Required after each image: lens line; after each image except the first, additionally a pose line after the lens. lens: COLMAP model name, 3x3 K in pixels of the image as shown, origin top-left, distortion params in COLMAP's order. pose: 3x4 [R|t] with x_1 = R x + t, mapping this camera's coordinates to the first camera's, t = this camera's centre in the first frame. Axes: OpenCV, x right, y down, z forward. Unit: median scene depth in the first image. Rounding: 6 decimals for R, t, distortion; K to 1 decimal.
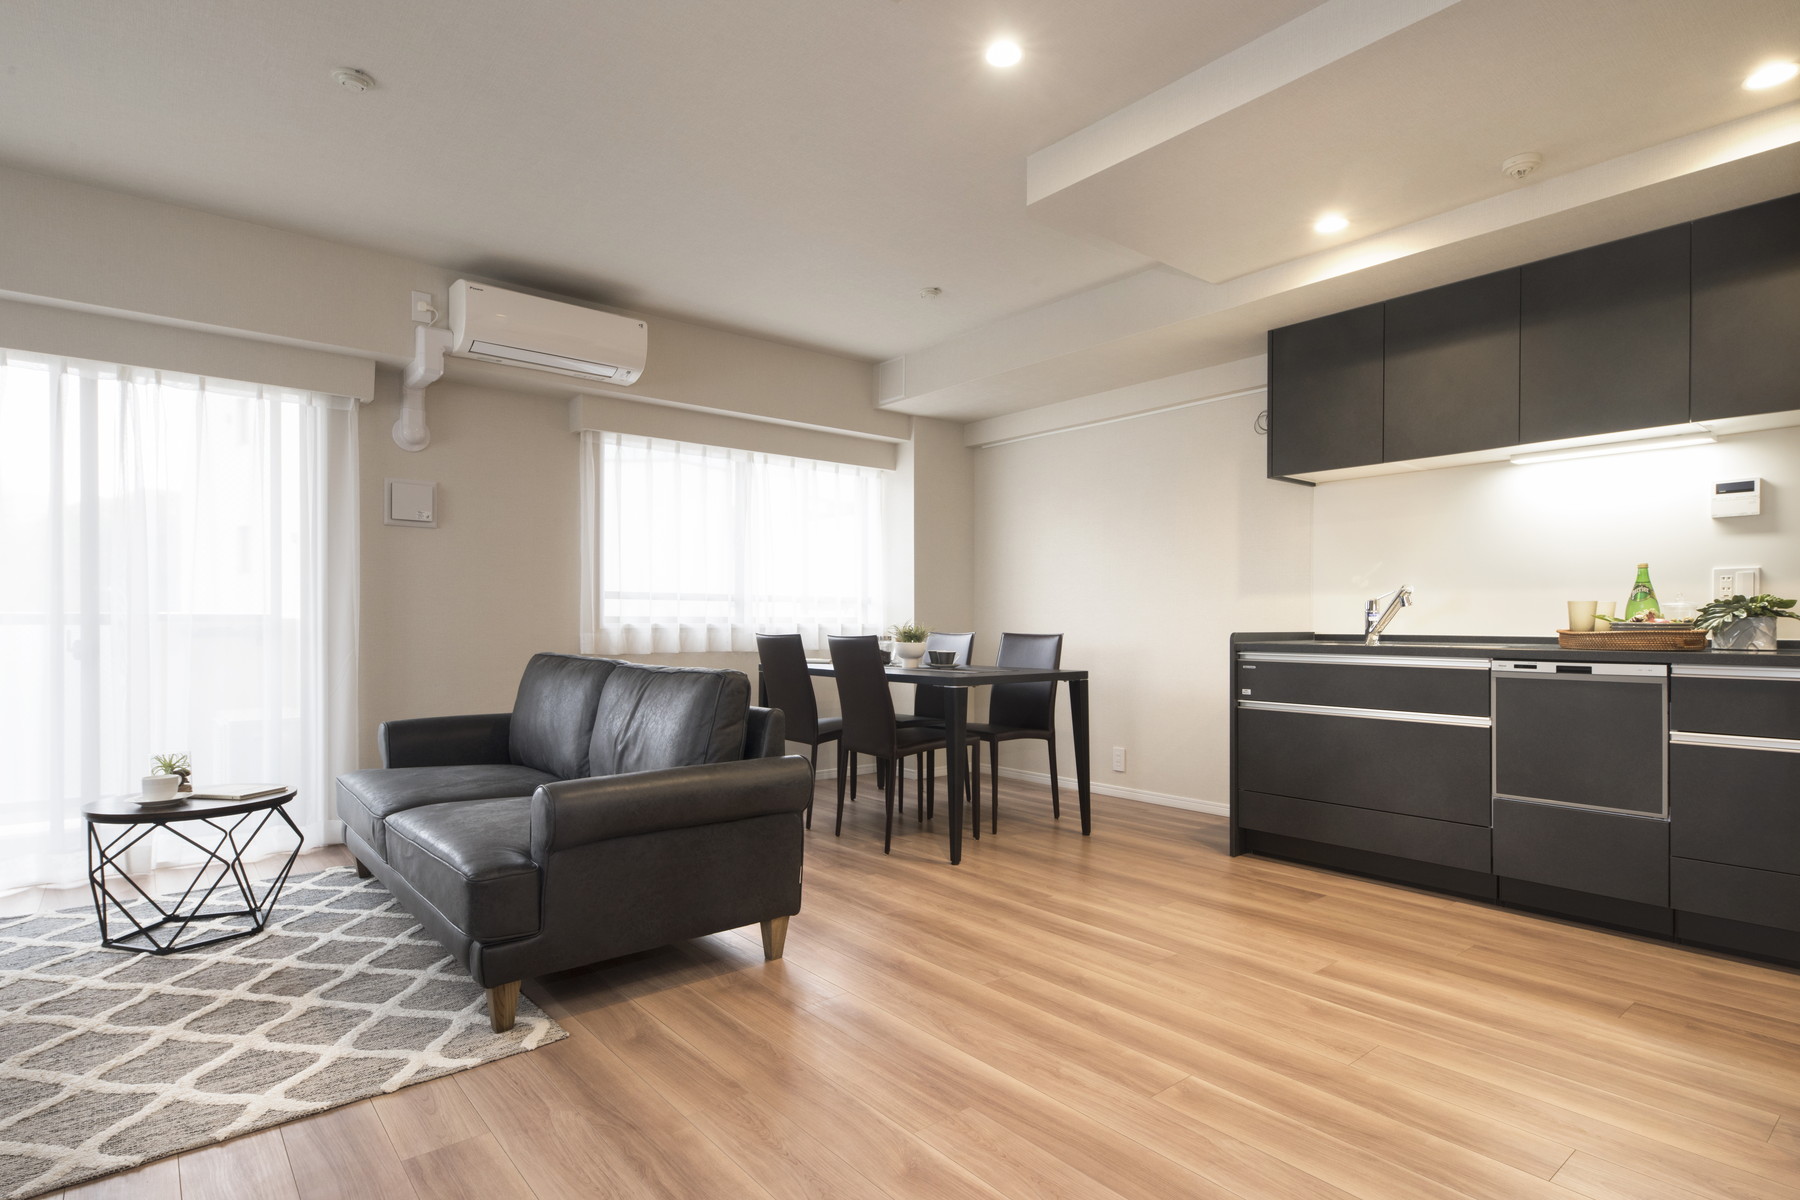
lens RADIAL K [[983.5, 0, 894.4], [0, 983.5, 657.9], [0, 0, 1]] dist [-0.008762, -0.000425]
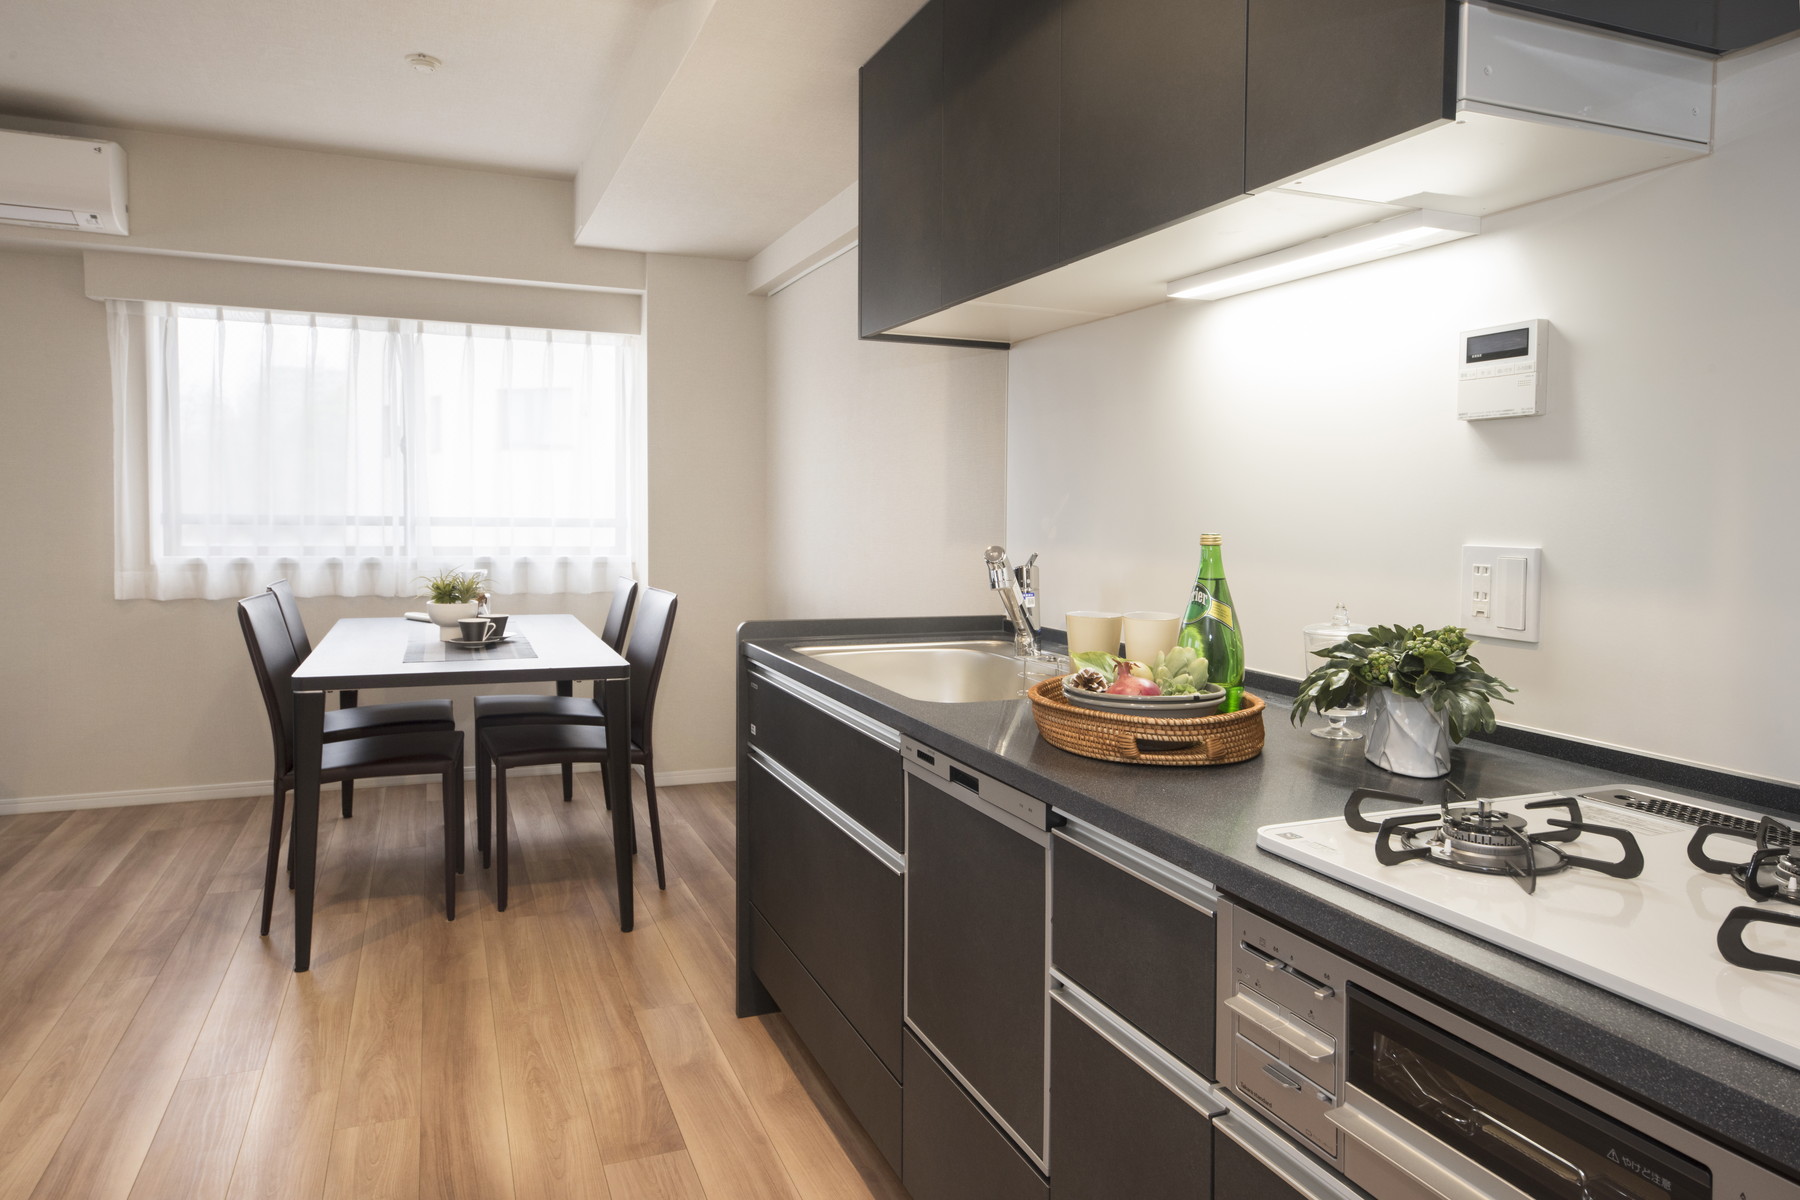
lens RADIAL K [[1264.3, 0, 804.9], [0, 1264.3, 595.1], [0, 0, 1]] dist [0.016297, 0.013256]
pose [[0.939206, 0.035042, -0.341562, 0.760004], [-0.025292, 0.999137, 0.032961, -0.081604], [0.342422, -0.022319, 0.939281, 0.410521]]
